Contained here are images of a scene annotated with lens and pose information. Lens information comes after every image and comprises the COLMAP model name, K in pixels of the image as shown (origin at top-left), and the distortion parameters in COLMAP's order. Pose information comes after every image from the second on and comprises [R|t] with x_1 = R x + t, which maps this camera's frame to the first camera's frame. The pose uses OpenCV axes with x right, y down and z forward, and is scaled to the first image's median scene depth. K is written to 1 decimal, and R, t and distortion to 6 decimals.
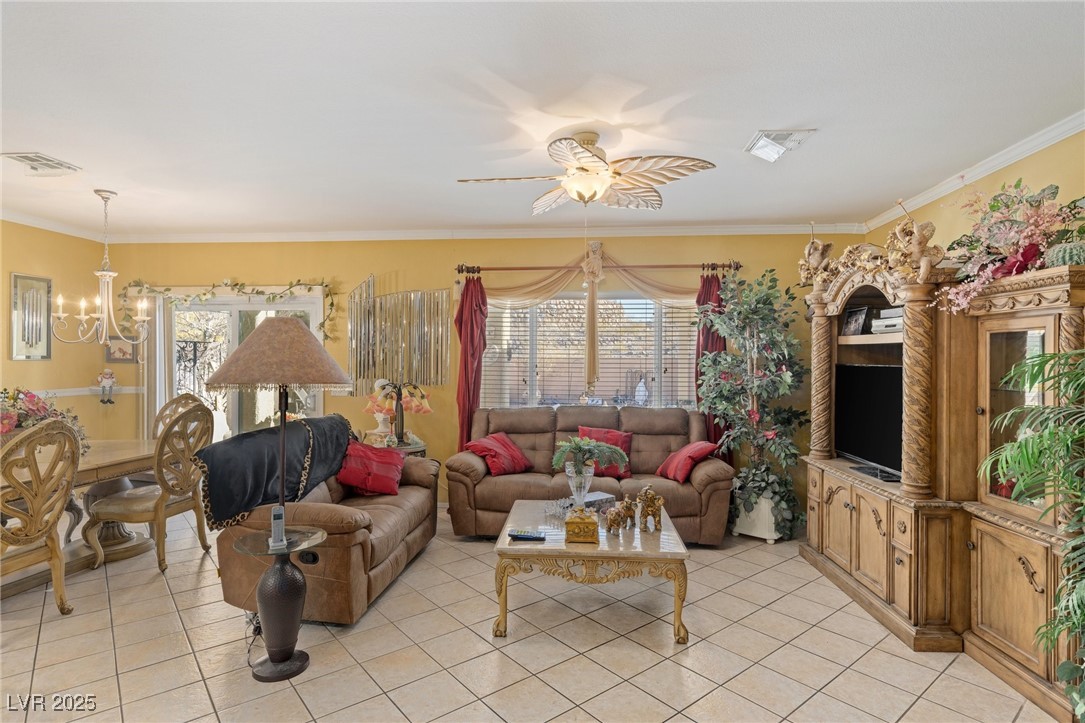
lens RADIAL K [[556.6, 0, 542.3], [0, 556.6, 364.0], [0, 0, 1]] dist [0.000051, -0.000312]
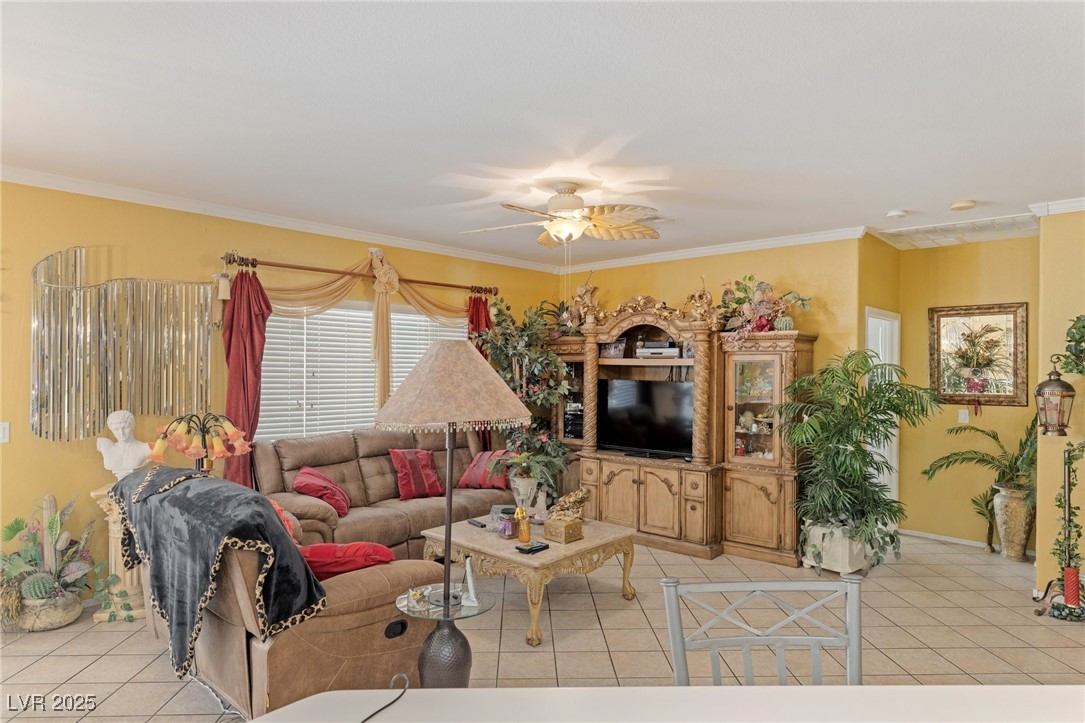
lens RADIAL K [[639.5, 0, 542.5], [0, 639.5, 358.9], [0, 0, 1]] dist [0.008923, -0.000298]
pose [[0.608151, 0.009424, 0.793766, -0.705773], [0.004227, 0.999877, -0.015110, -0.024141], [-0.793810, 0.012544, 0.608036, 0.166247]]
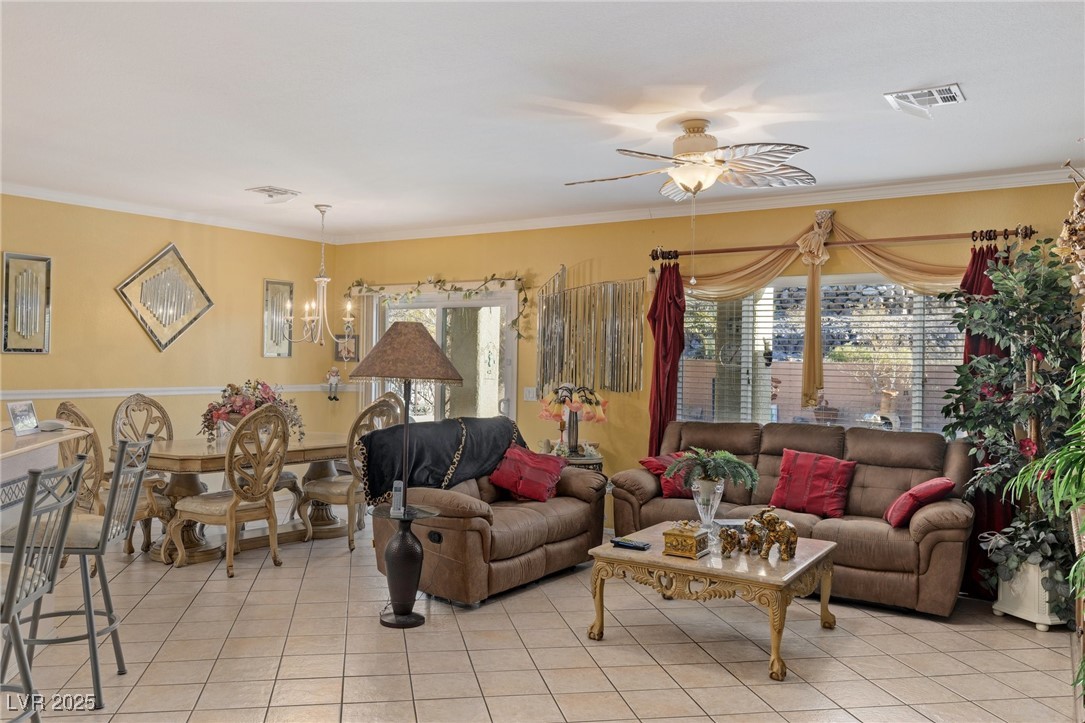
lens RADIAL K [[836.2, 0, 510.9], [0, 836.2, 364.0], [0, 0, 1]] dist [0.001087, -0.001983]
pose [[0.872173, 0.014480, -0.488982, 0.346018], [-0.019308, 0.999802, -0.004832, 0.005983], [0.488816, 0.013655, 0.872280, -0.254425]]
